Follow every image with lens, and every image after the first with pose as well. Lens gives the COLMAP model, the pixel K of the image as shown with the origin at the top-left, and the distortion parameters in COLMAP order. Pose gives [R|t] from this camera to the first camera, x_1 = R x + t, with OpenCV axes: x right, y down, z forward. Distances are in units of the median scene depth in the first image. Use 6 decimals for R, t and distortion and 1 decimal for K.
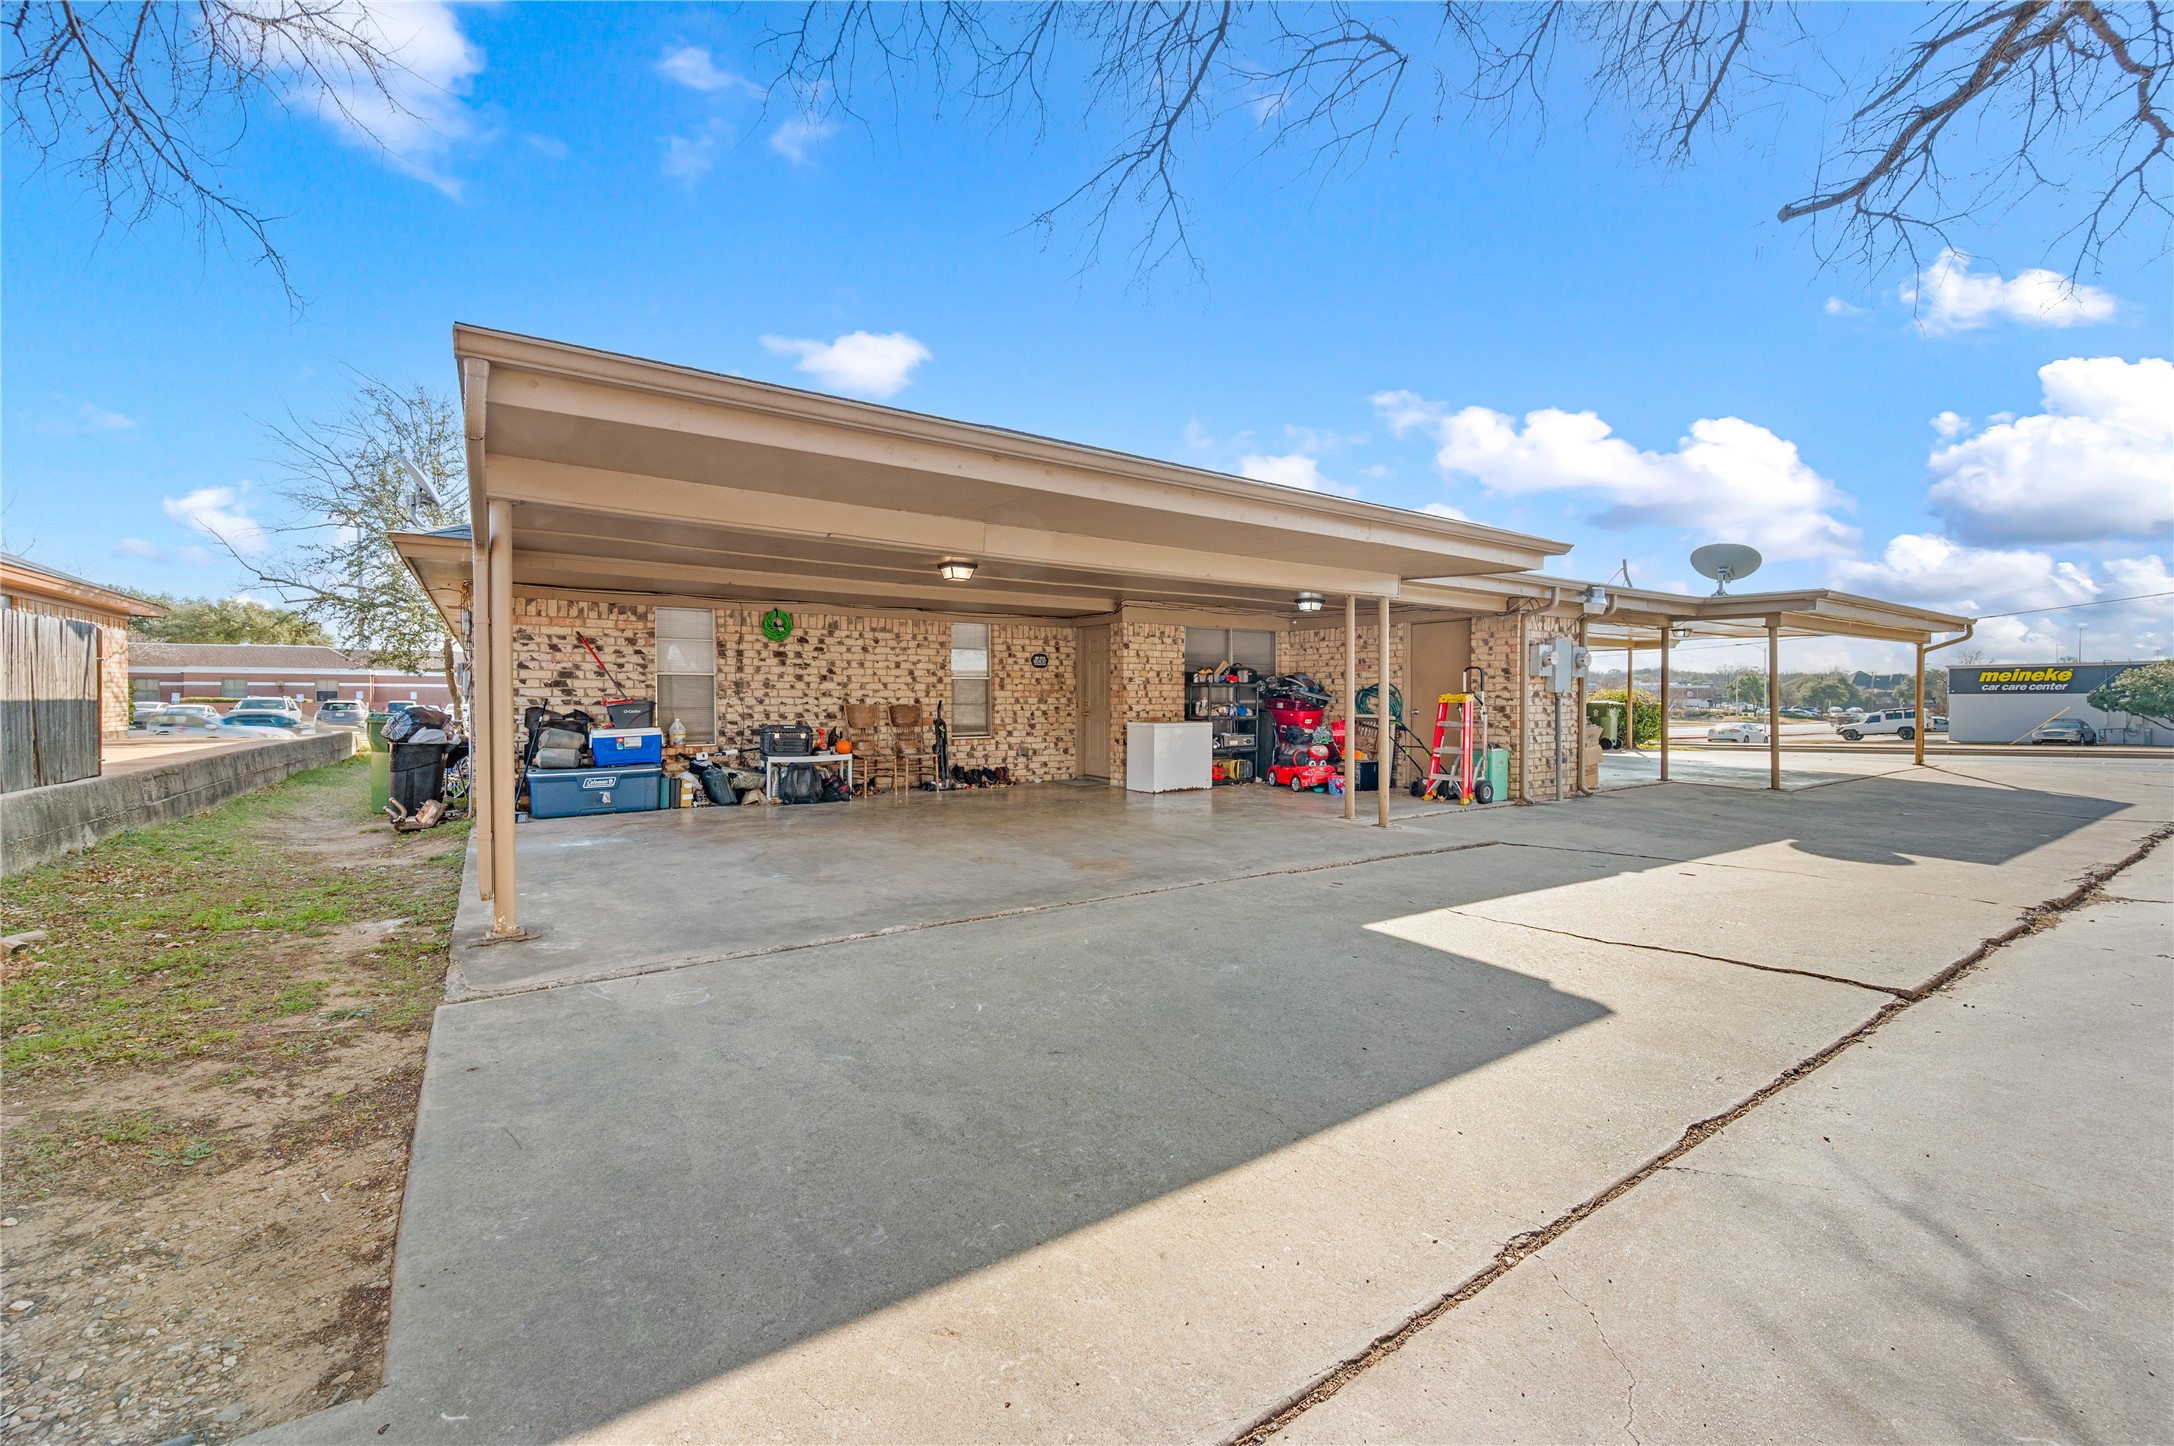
lens RADIAL K [[879.6, 0, 1087.0], [0, 879.6, 714.2], [0, 0, 1]] dist [-0.001116, -0.000274]
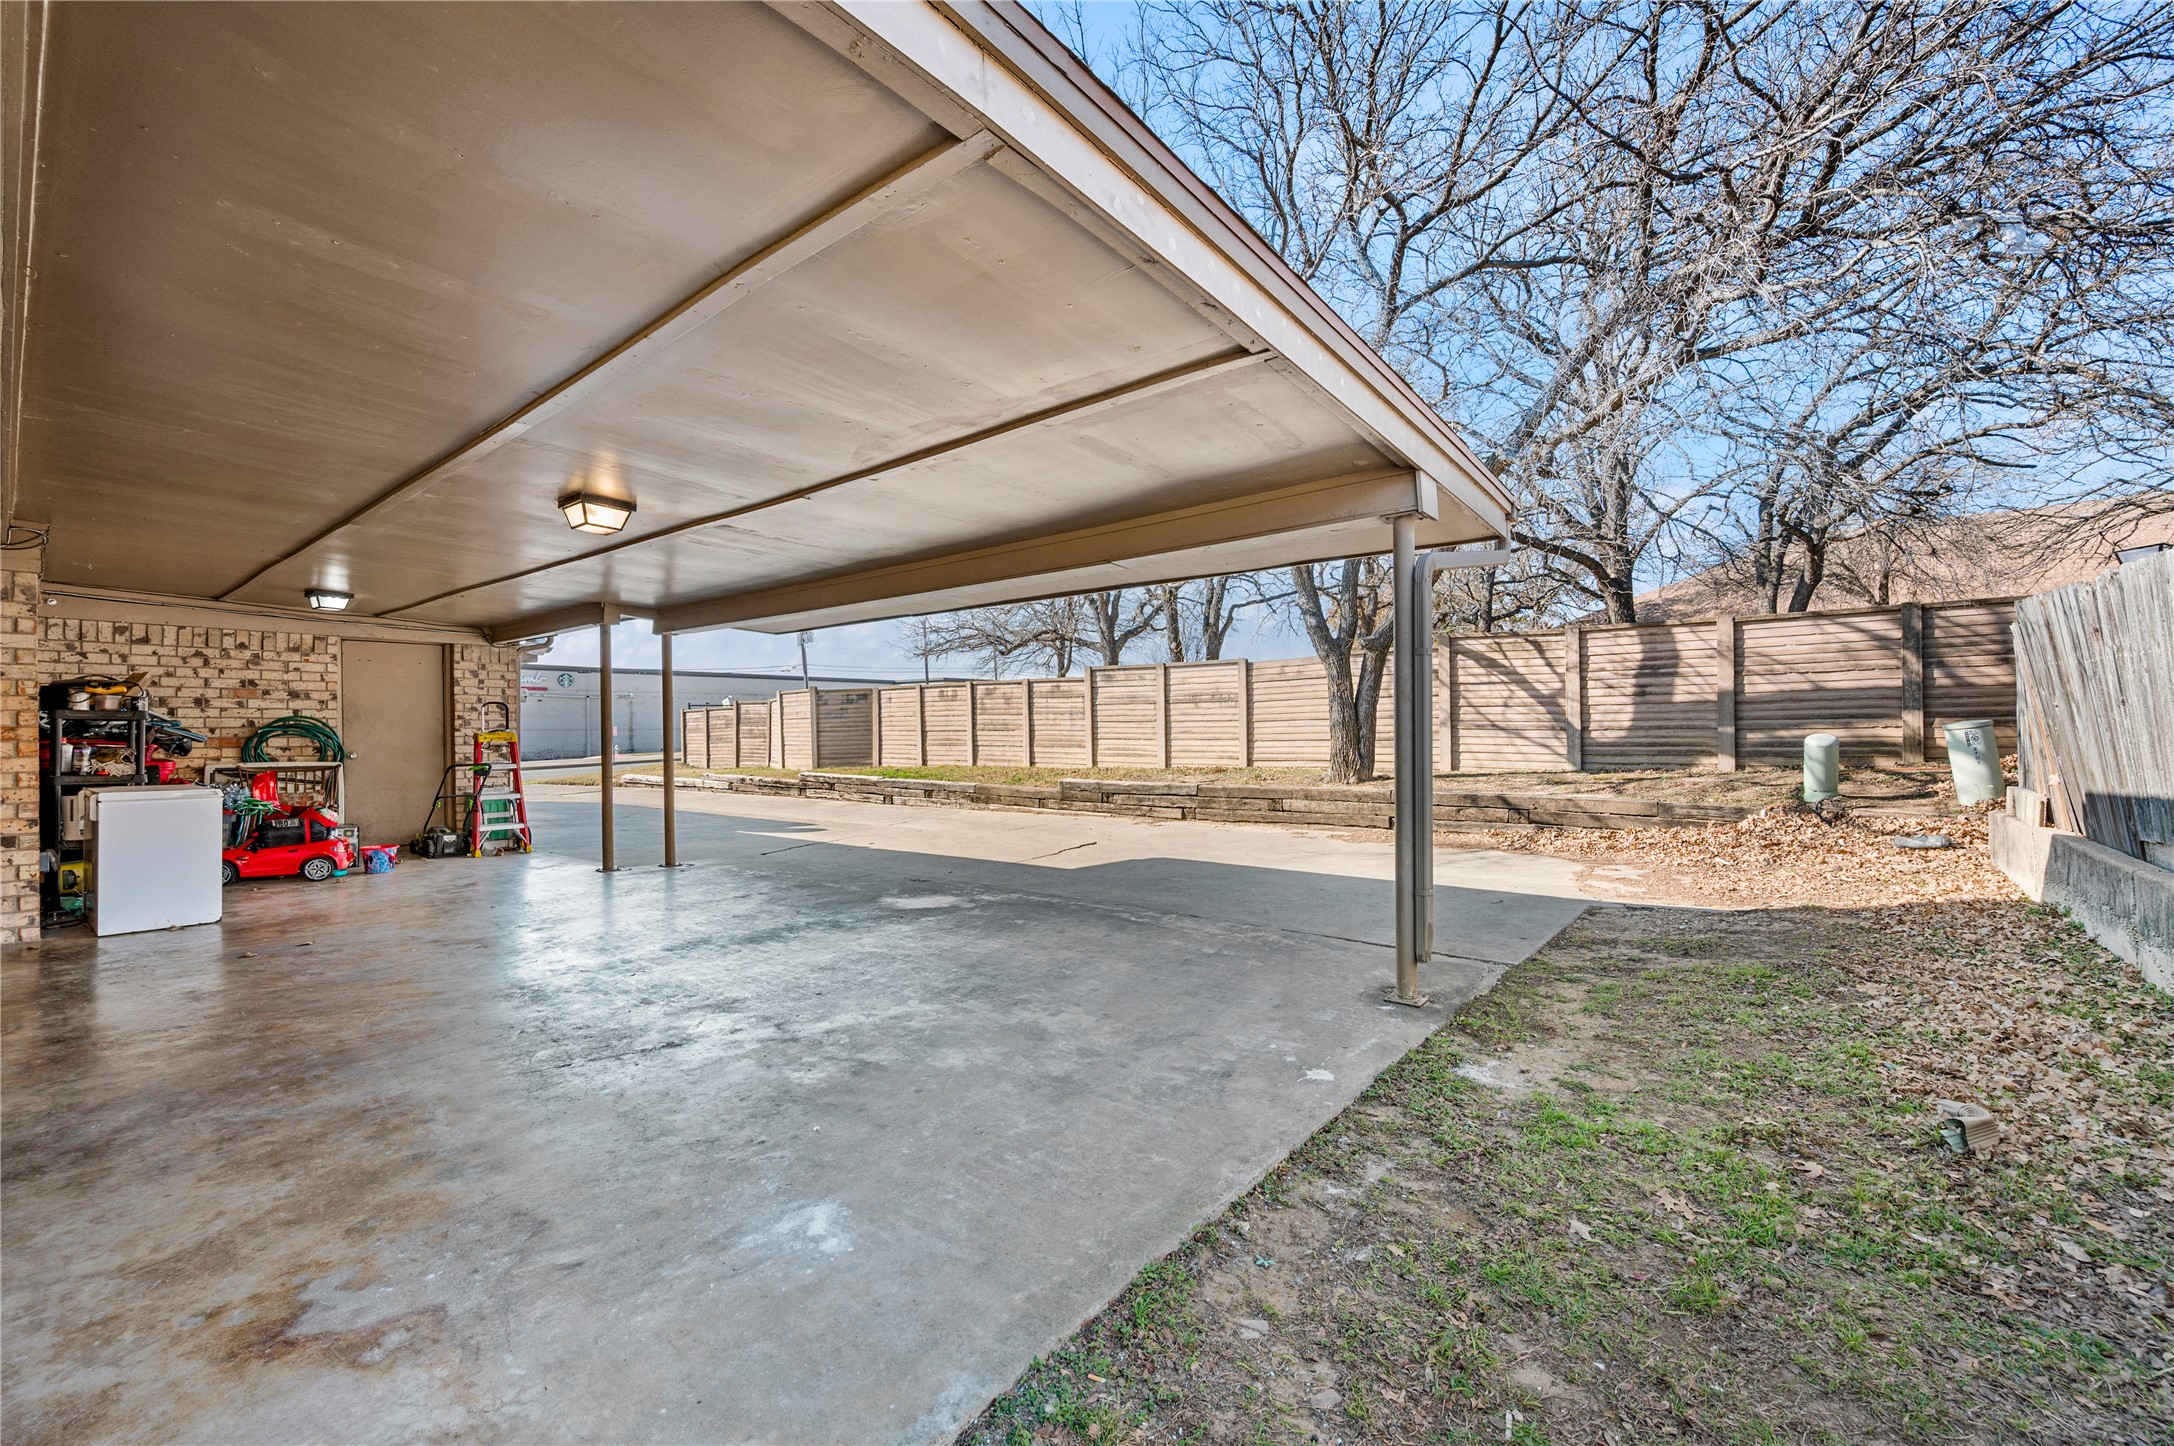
lens RADIAL K [[879.6, 0, 1082.6], [0, 879.6, 727.1], [0, 0, 1]] dist [-0.001116, -0.000274]
pose [[-0.303605, 0.005757, 0.952781, -0.575924], [0.024202, 0.999706, 0.001671, -0.014385], [-0.952491, 0.023567, -0.303655, 0.675129]]
